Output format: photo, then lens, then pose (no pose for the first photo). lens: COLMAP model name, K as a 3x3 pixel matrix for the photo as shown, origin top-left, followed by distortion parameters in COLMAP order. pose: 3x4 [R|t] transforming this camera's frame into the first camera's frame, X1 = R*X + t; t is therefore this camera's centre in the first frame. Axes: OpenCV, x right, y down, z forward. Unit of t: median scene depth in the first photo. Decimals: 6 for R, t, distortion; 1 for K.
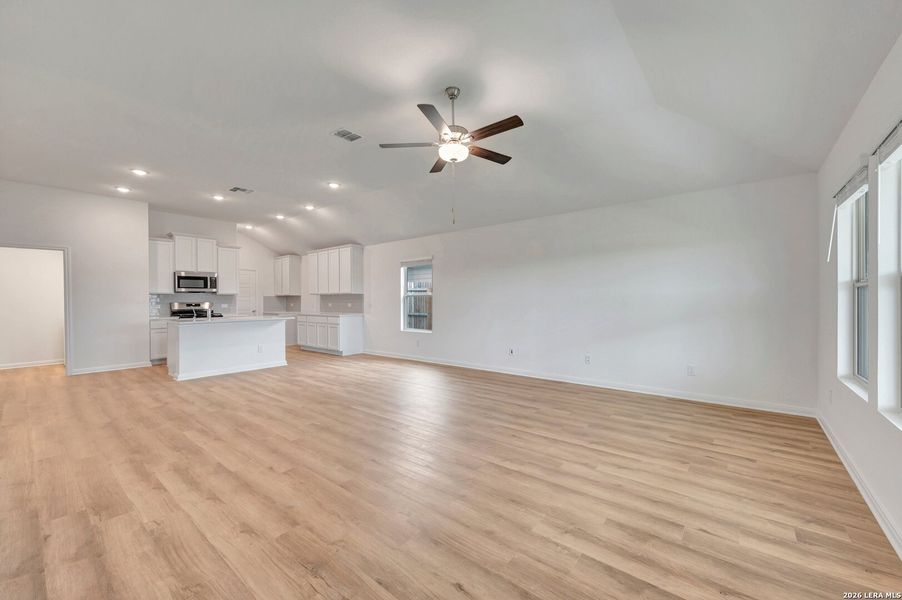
lens RADIAL K [[357.0, 0, 453.3], [0, 357.0, 296.8], [0, 0, 1]] dist [-0.000103, -0.000240]
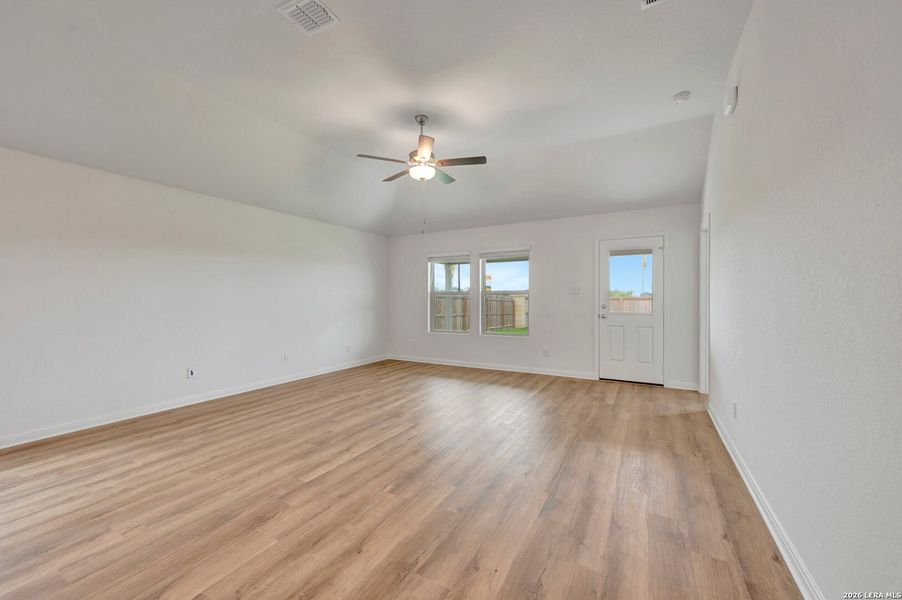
lens RADIAL K [[353.8, 0, 453.5], [0, 353.8, 298.2], [0, 0, 1]] dist [0.015994, 0.000133]
pose [[-0.176340, 0.010432, 0.984274, -0.934531], [-0.004591, 0.999924, -0.011420, 0.015022], [-0.984319, -0.006533, -0.176279, 0.899728]]
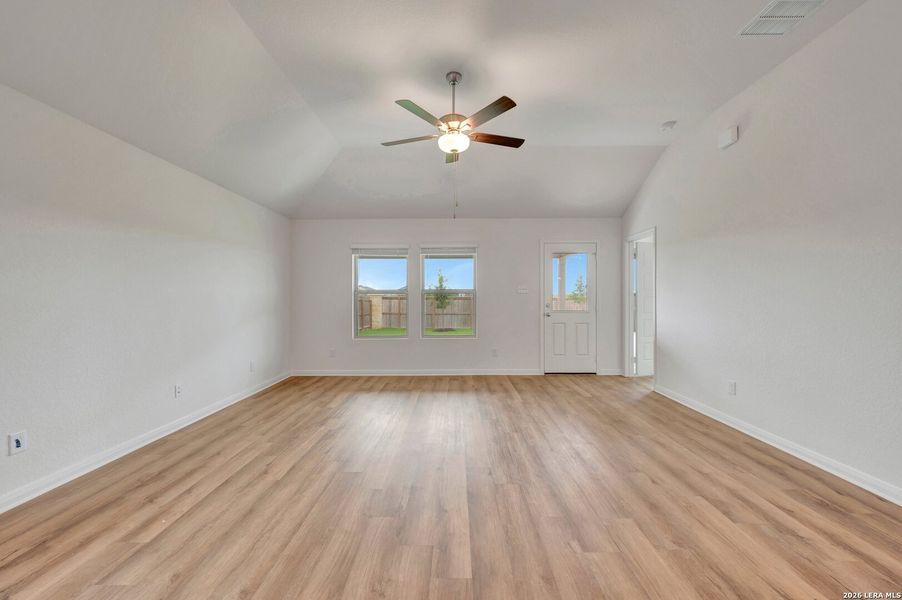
lens RADIAL K [[355.7, 0, 454.1], [0, 355.7, 299.2], [0, 0, 1]] dist [0.000101, 0.000022]
pose [[-0.627199, 0.007962, 0.778818, -0.593839], [0.001905, 0.999960, -0.008689, 0.014847], [-0.778857, -0.003967, -0.627189, 1.296250]]
